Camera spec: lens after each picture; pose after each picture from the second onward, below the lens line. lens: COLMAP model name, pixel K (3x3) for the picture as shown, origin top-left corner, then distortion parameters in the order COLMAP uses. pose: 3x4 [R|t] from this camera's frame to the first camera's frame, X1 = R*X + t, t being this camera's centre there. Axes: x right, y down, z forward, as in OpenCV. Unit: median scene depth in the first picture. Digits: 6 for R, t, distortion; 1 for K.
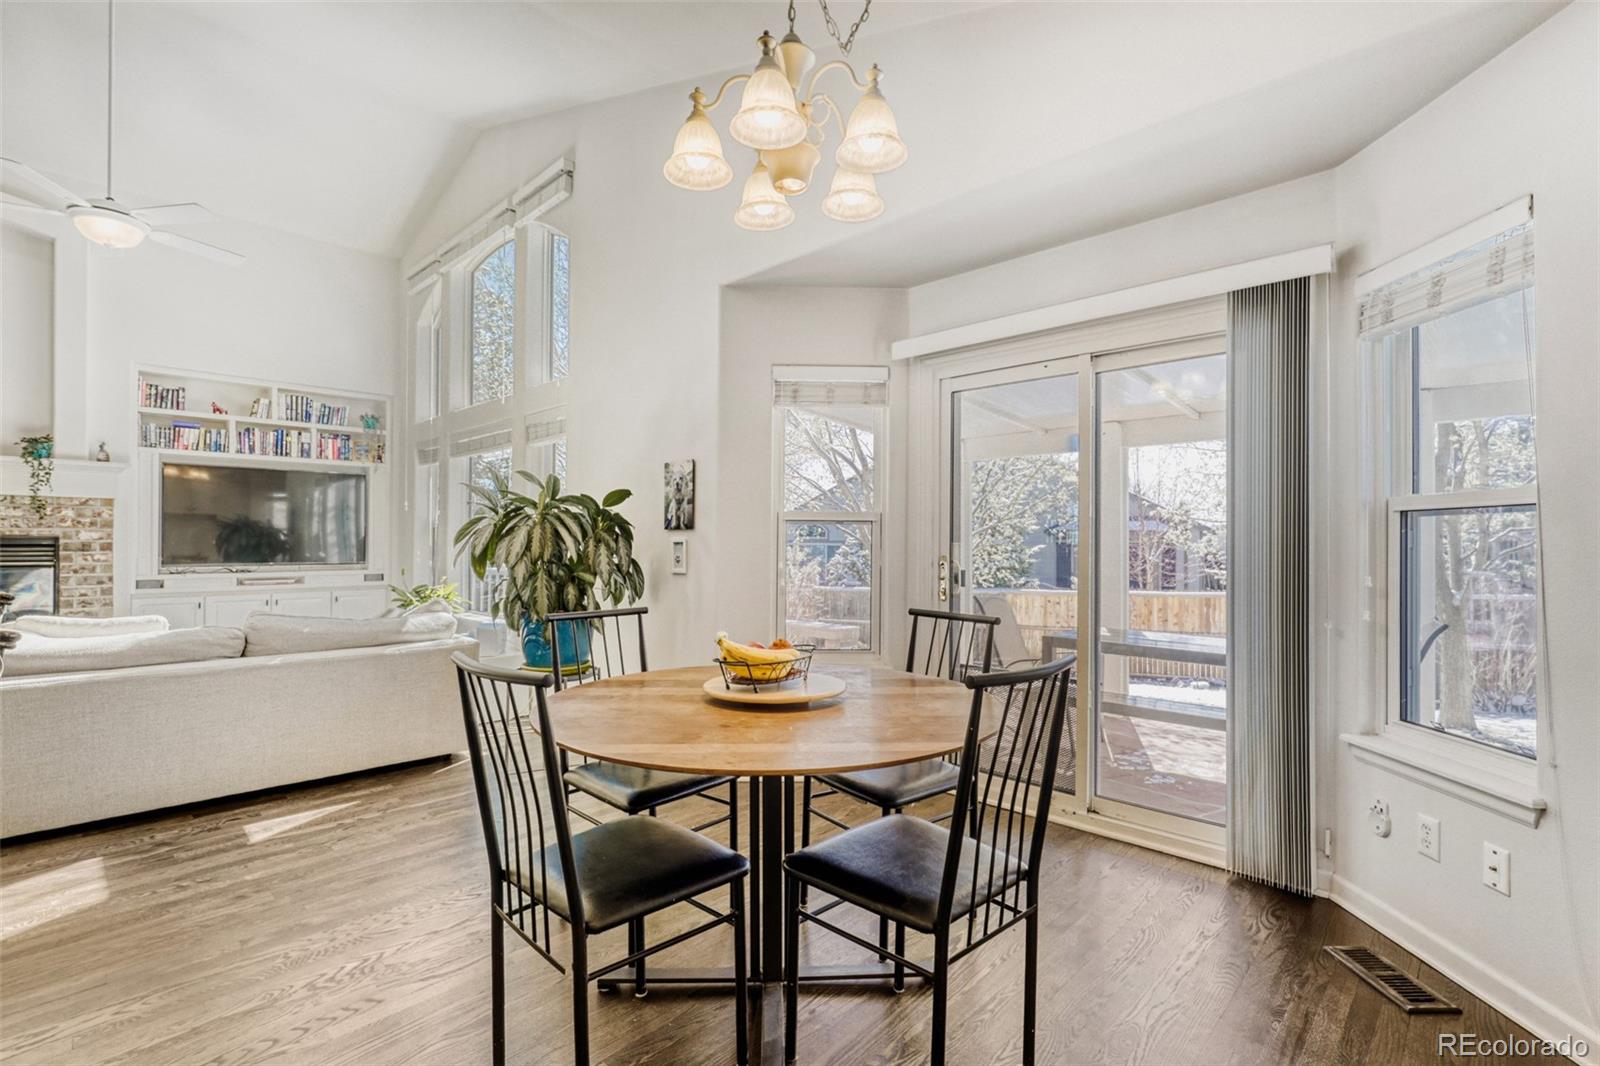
lens RADIAL K [[735.1, 0, 806.8], [0, 735.1, 534.6], [0, 0, 1]] dist [-0.021997, 0.004464]
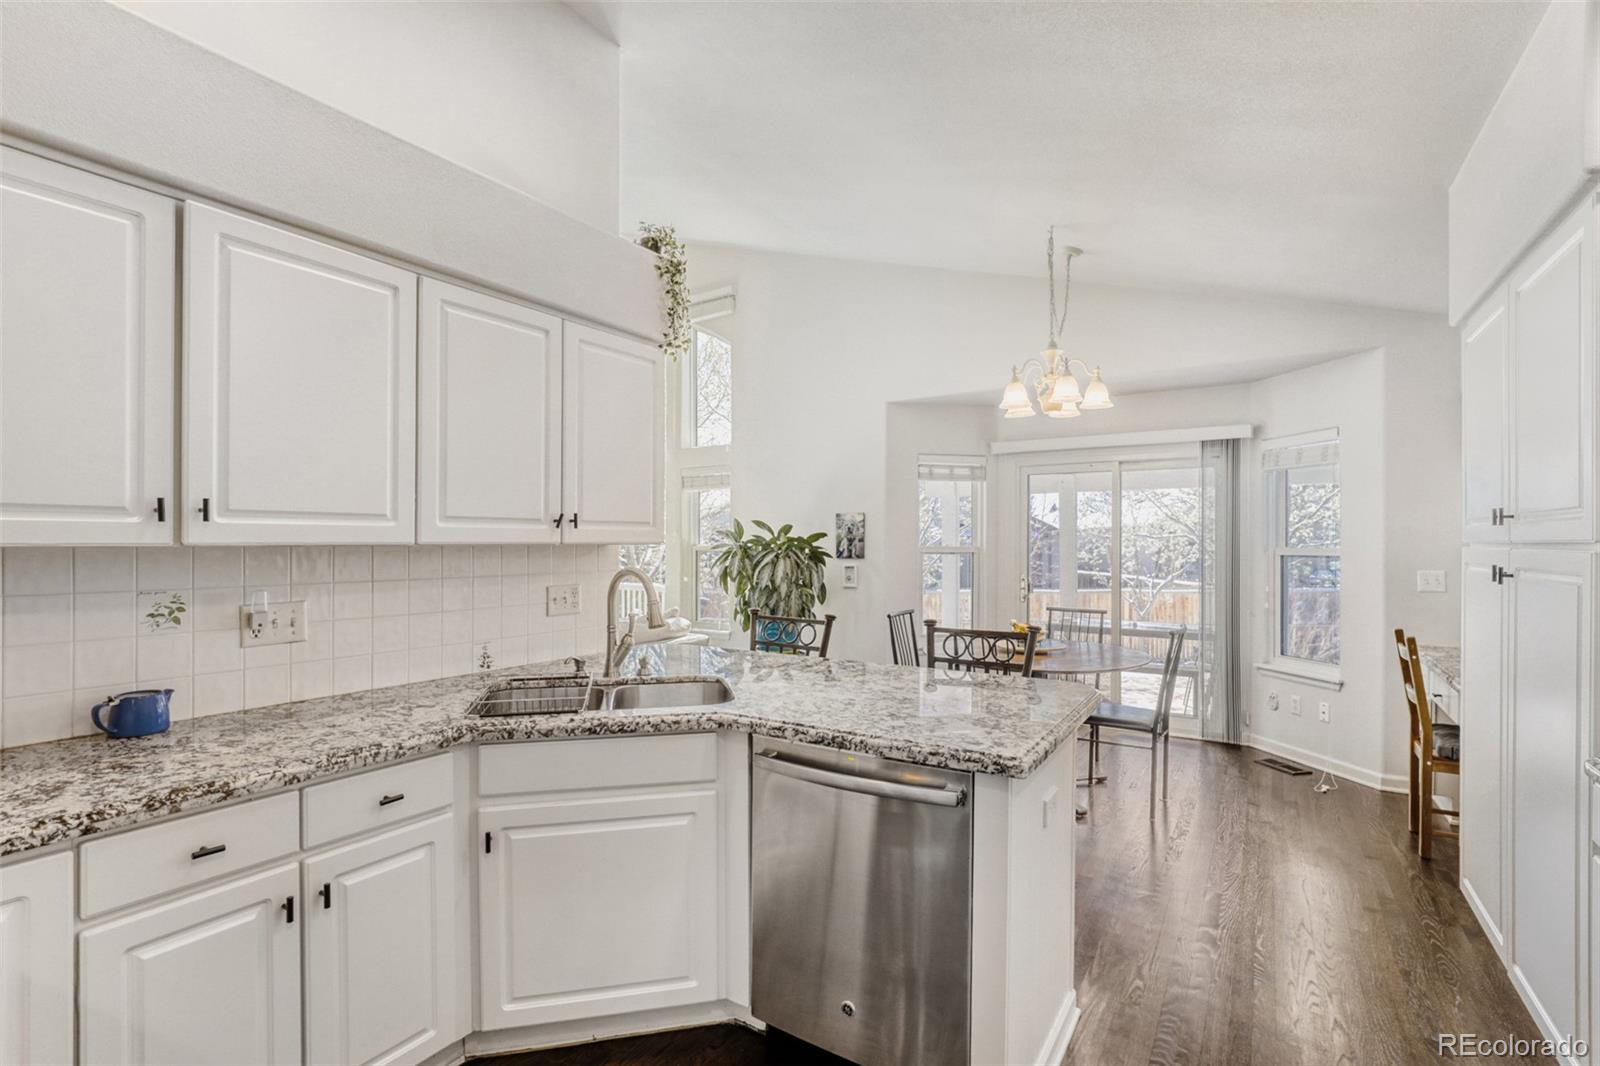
lens RADIAL K [[735.1, 0, 823.6], [0, 735.1, 536.1], [0, 0, 1]] dist [-0.021997, 0.004464]
pose [[0.978112, -0.002211, 0.208065, -0.864478], [0.001779, 0.999996, 0.002260, -0.089412], [-0.208069, -0.001840, 0.978112, -0.745864]]
